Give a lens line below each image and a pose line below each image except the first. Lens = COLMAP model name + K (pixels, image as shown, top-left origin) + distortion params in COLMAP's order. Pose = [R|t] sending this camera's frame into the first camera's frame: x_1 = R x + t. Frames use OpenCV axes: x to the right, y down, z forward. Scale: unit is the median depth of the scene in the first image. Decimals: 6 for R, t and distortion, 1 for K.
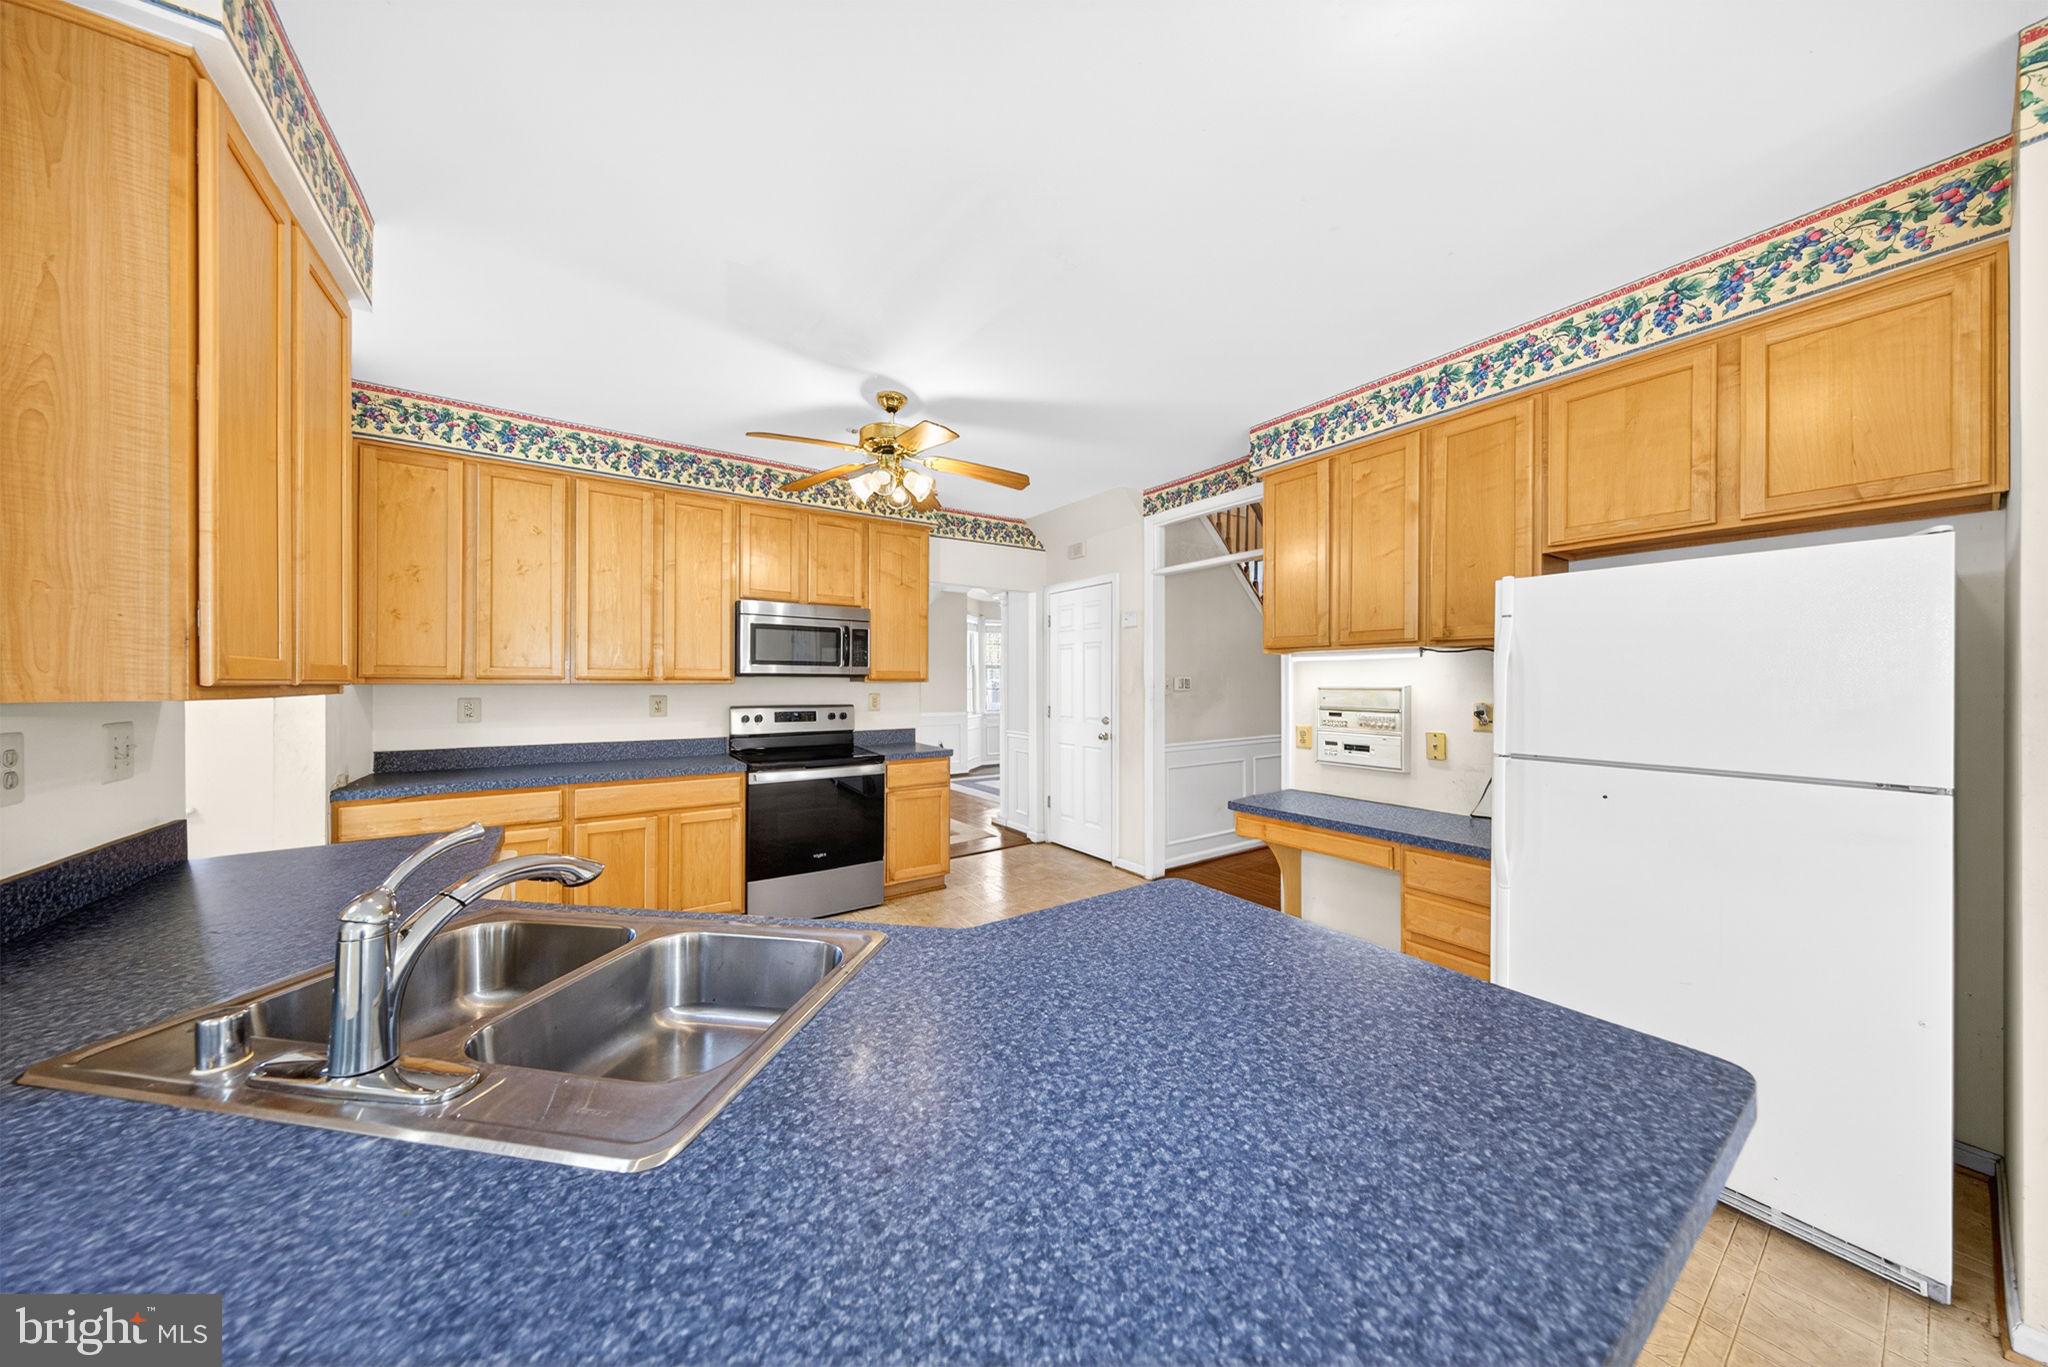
lens RADIAL K [[649.3, 0, 1039.6], [0, 649.3, 679.4], [0, 0, 1]] dist [0.006037, -0.000101]
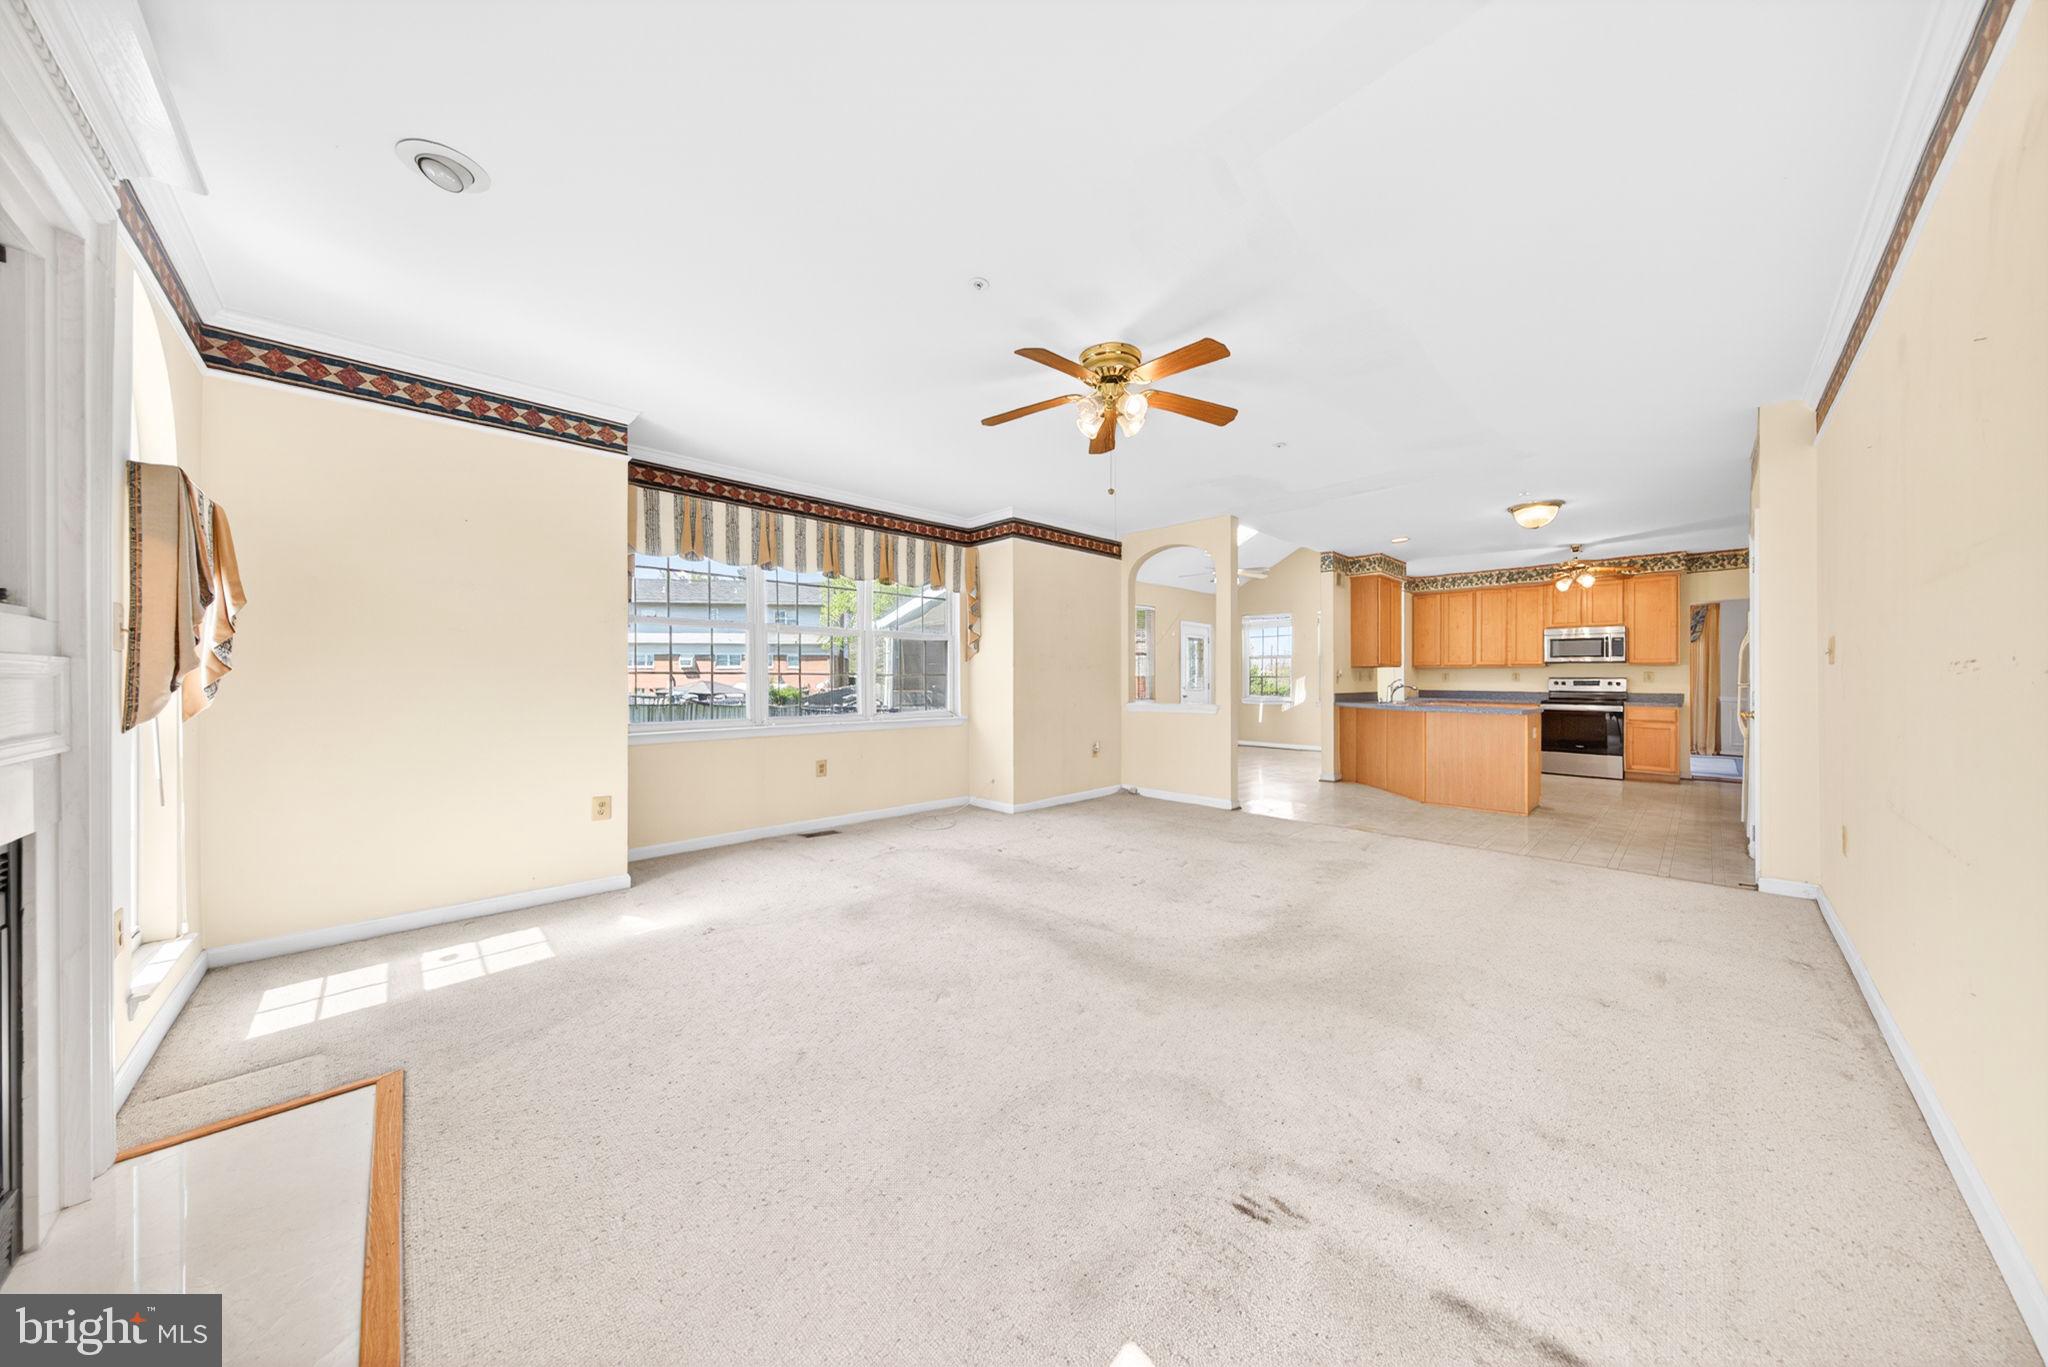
lens RADIAL K [[649.3, 0, 1039.6], [0, 649.3, 679.4], [0, 0, 1]] dist [0.006037, -0.000101]
pose [[0.166446, 0.003403, -0.986045, 1.476115], [0.004497, 0.999981, 0.004210, 0.033945], [0.986040, -0.005135, 0.166428, -1.103409]]
